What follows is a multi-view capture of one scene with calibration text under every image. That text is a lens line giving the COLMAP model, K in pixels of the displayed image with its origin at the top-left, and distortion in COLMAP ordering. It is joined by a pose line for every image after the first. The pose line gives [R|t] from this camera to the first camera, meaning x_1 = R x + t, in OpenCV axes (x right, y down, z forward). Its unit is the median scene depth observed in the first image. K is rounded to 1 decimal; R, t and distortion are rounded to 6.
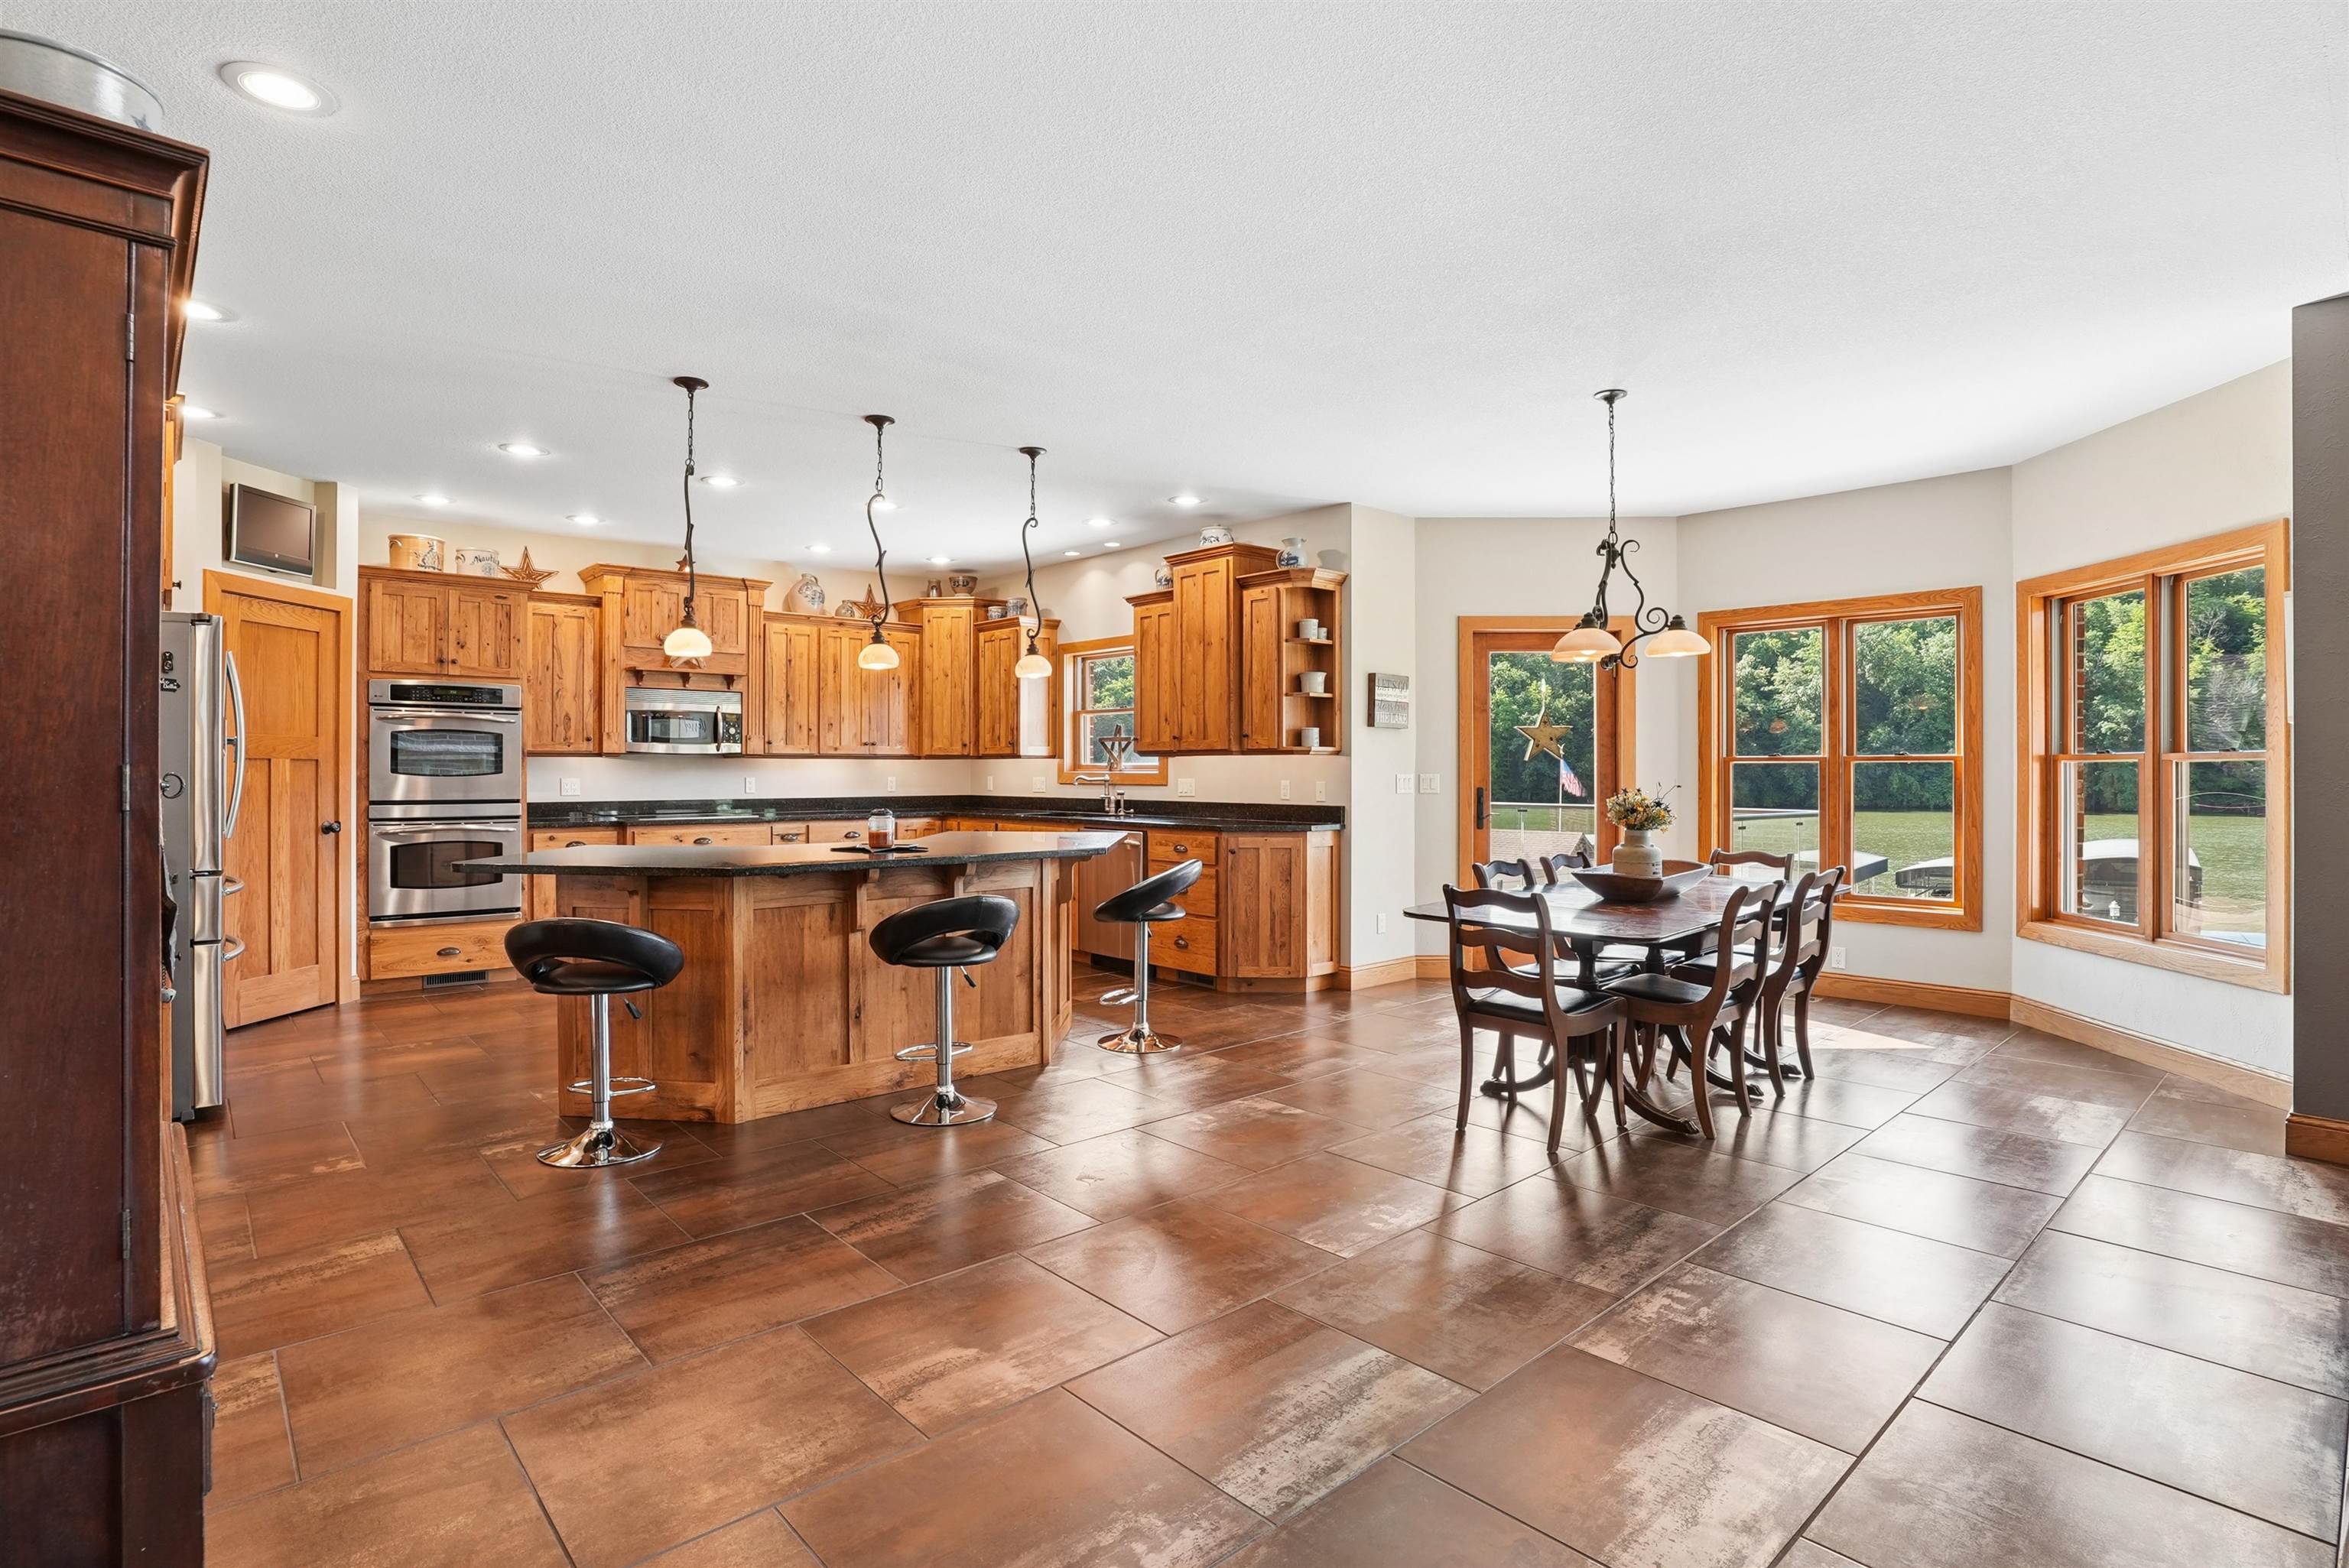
lens RADIAL K [[1157.9, 0, 1153.4], [0, 1157.9, 771.3], [0, 0, 1]] dist [-0.044659, 0.015988]
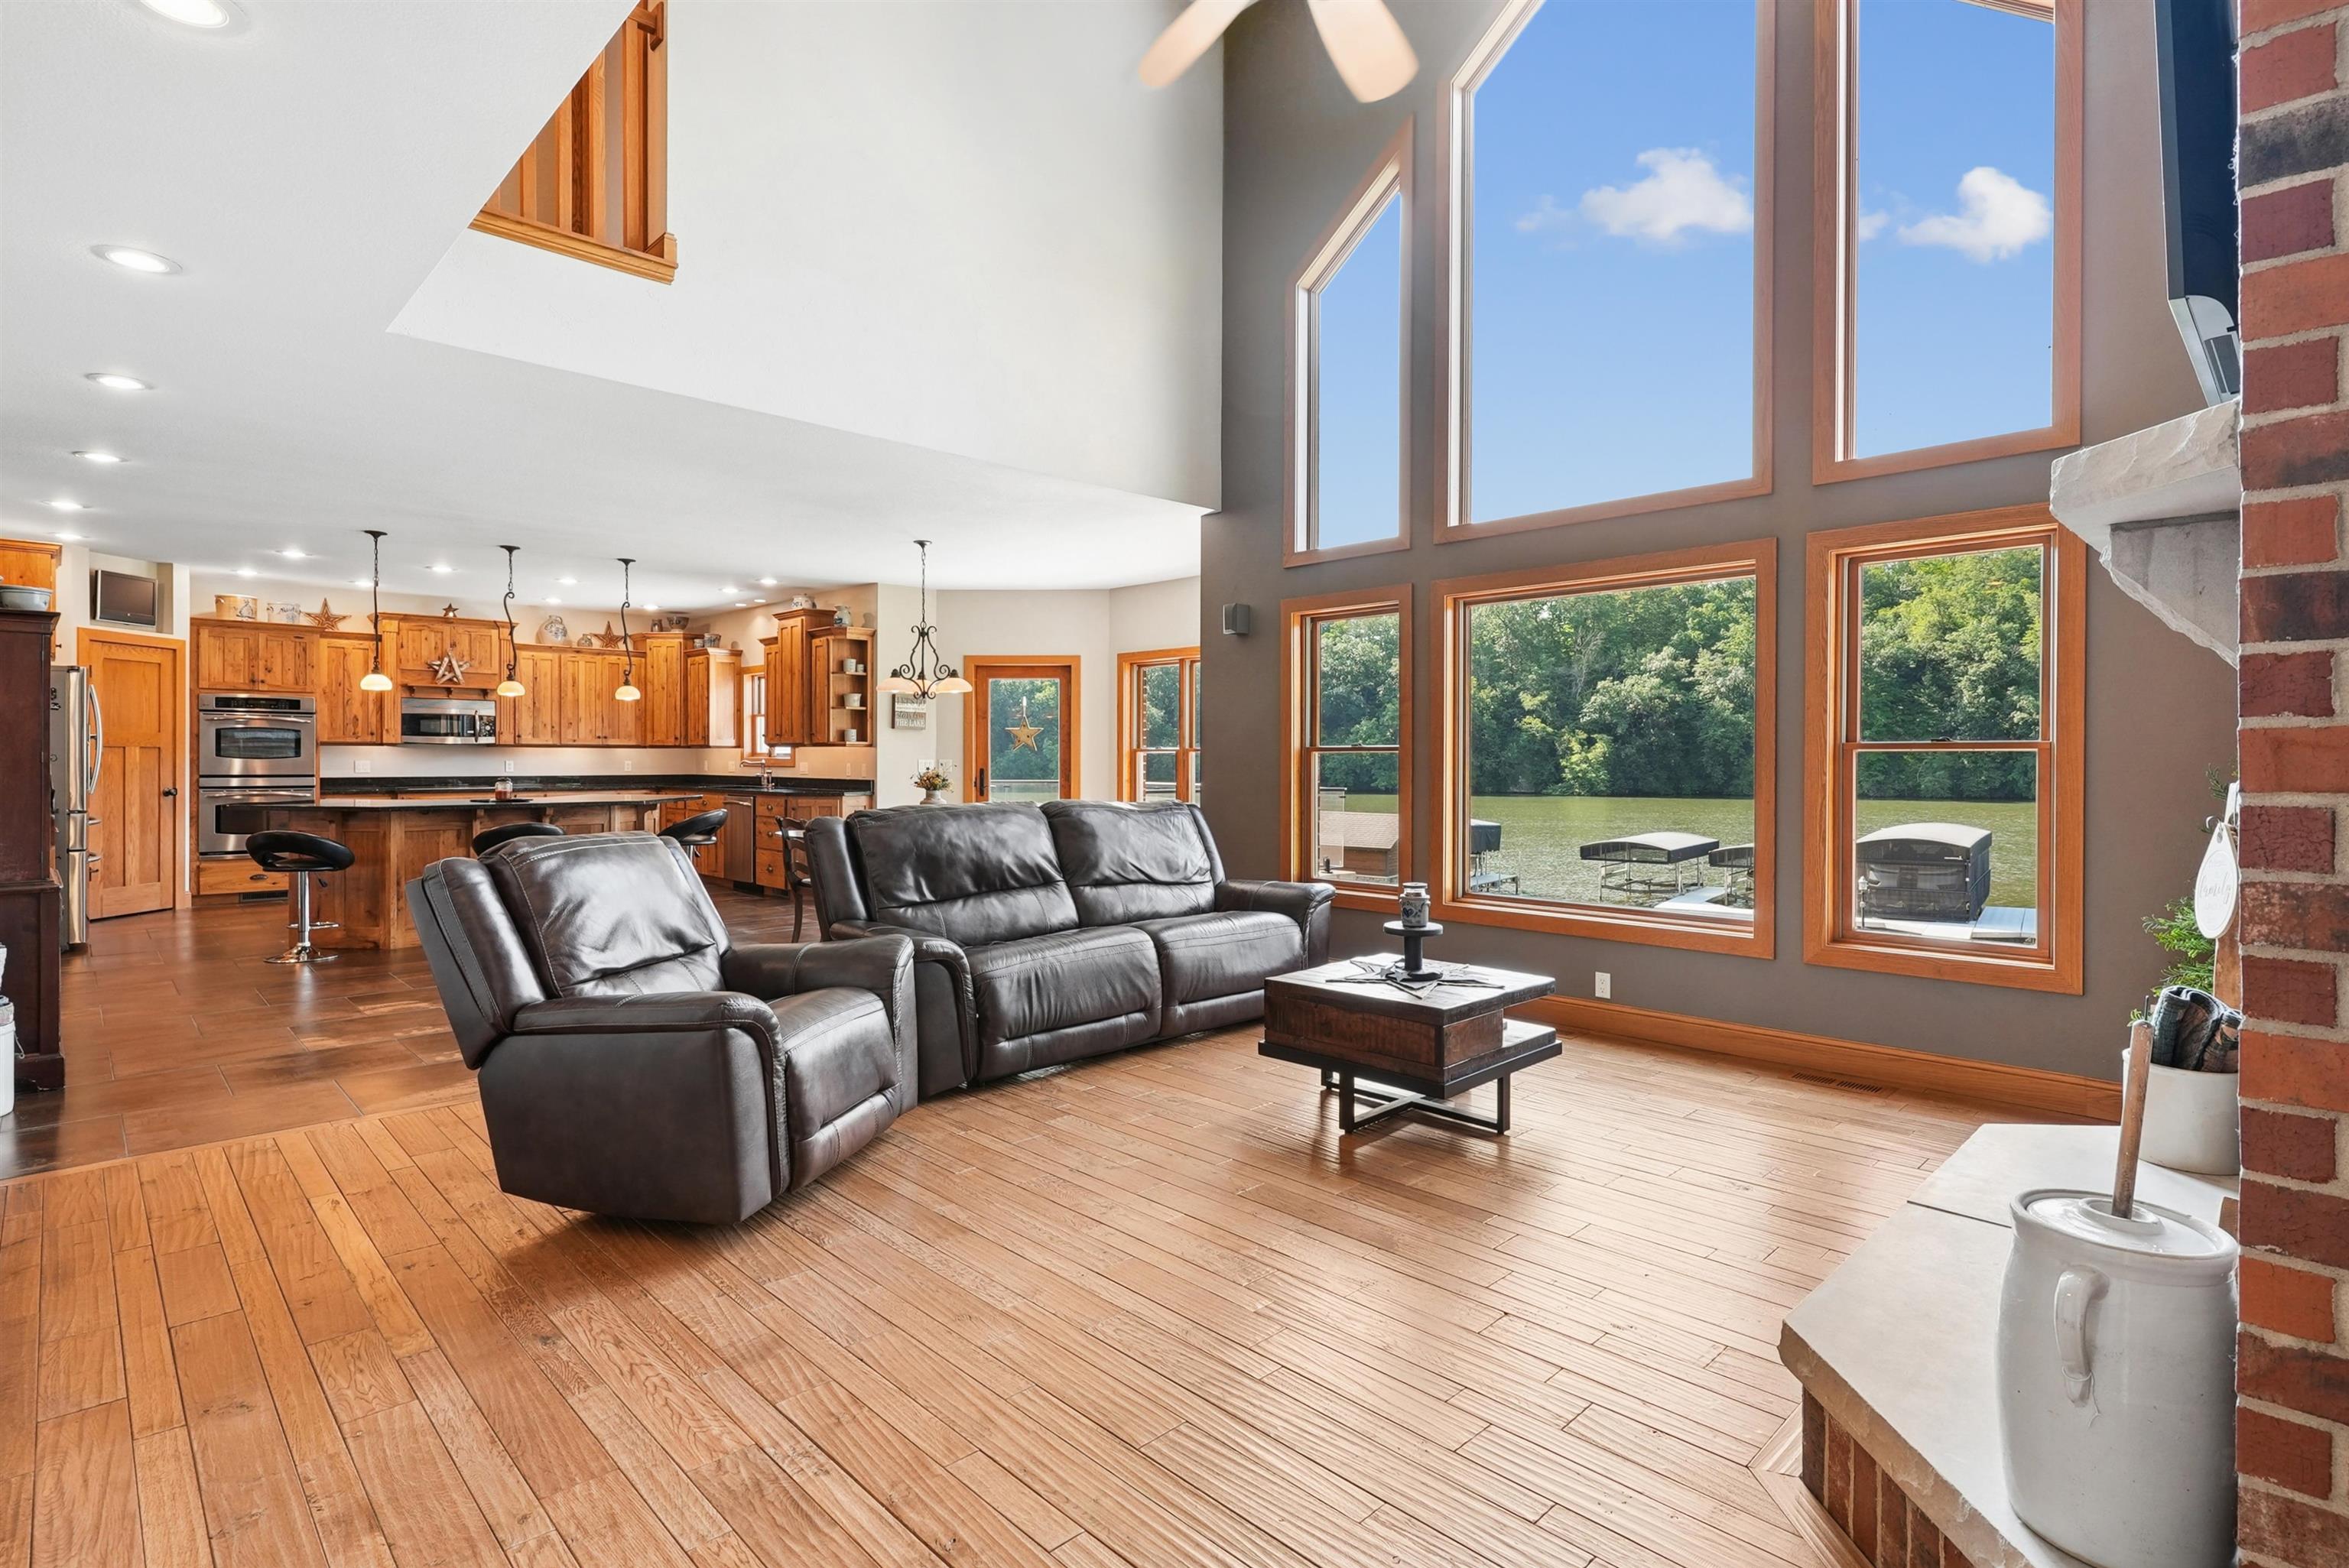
lens RADIAL K [[1157.9, 0, 1202.6], [0, 1157.9, 755.9], [0, 0, 1]] dist [-0.044659, 0.015988]
pose [[0.996433, 0.000797, 0.084389, 0.475284], [-0.000584, 0.999997, -0.002556, 0.001945], [-0.084391, 0.002498, 0.996430, -0.563095]]
